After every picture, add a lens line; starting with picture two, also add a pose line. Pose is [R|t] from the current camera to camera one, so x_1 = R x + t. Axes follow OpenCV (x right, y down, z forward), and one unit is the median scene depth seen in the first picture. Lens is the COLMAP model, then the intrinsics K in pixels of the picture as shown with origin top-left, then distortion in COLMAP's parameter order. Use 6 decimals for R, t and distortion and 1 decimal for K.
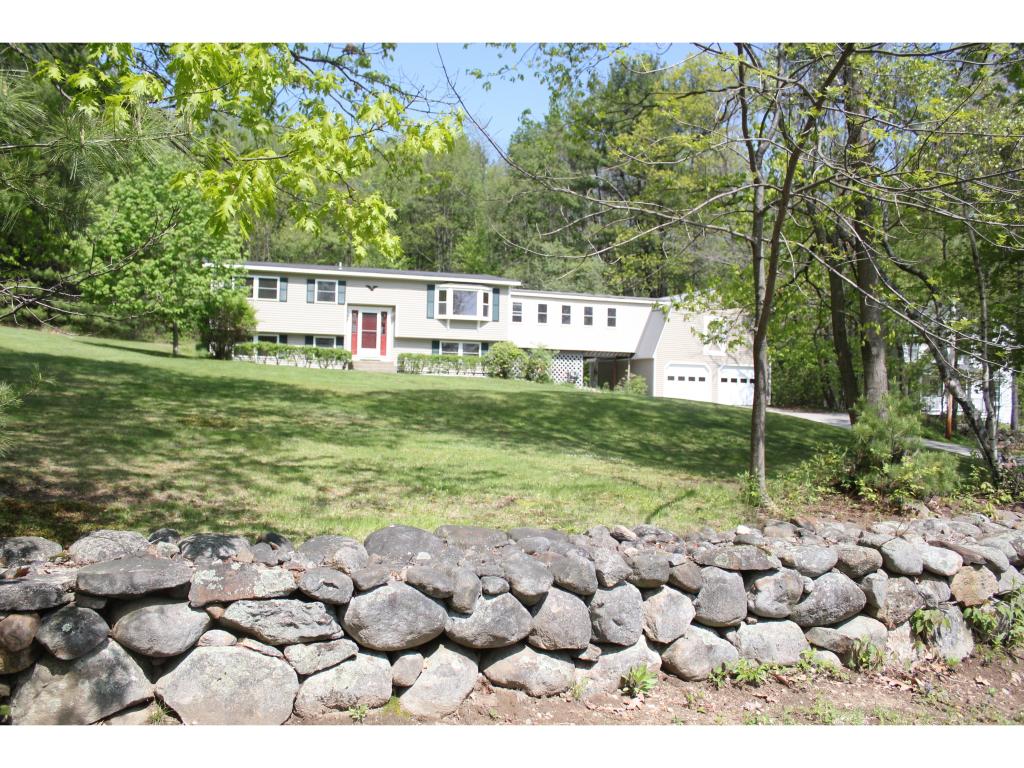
lens RADIAL K [[895.0, 0, 512.0], [0, 895.0, 384.0], [0, 0, 1]] dist [-0.167279, 0.098616]
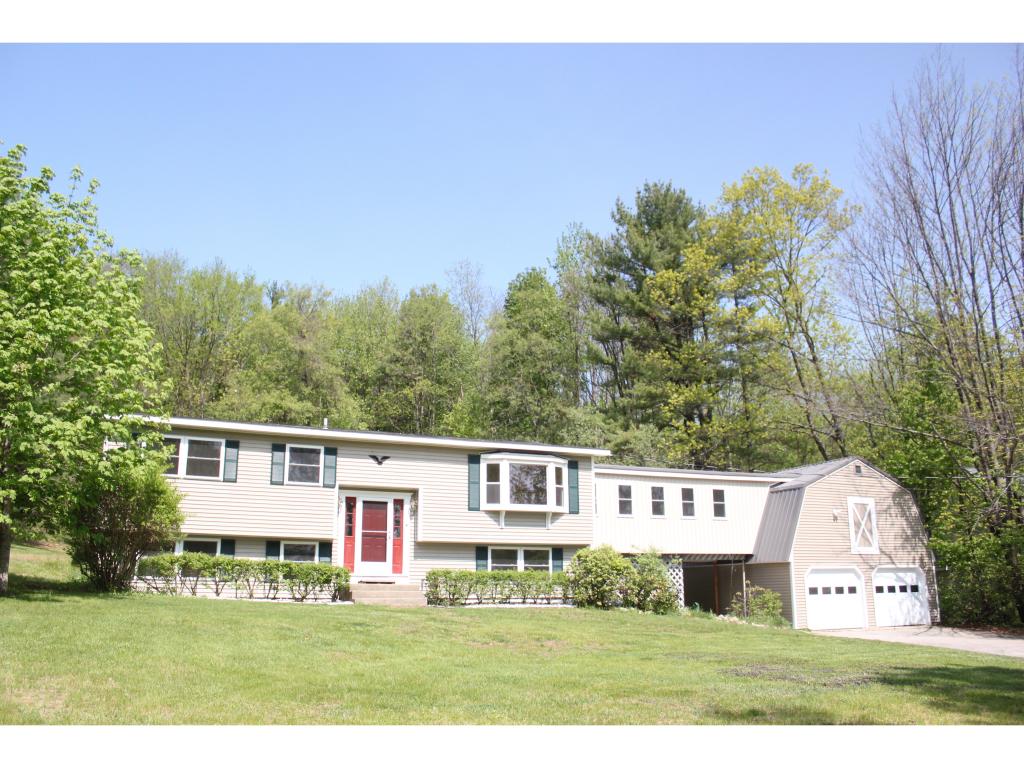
lens RADIAL K [[895.0, 0, 512.0], [0, 895.0, 384.0], [0, 0, 1]] dist [-0.167279, 0.098616]
pose [[0.997374, -0.004429, 0.072288, -0.110241], [0.019457, 0.977818, -0.208550, -0.030584], [-0.069761, 0.209408, 0.975337, 0.392900]]
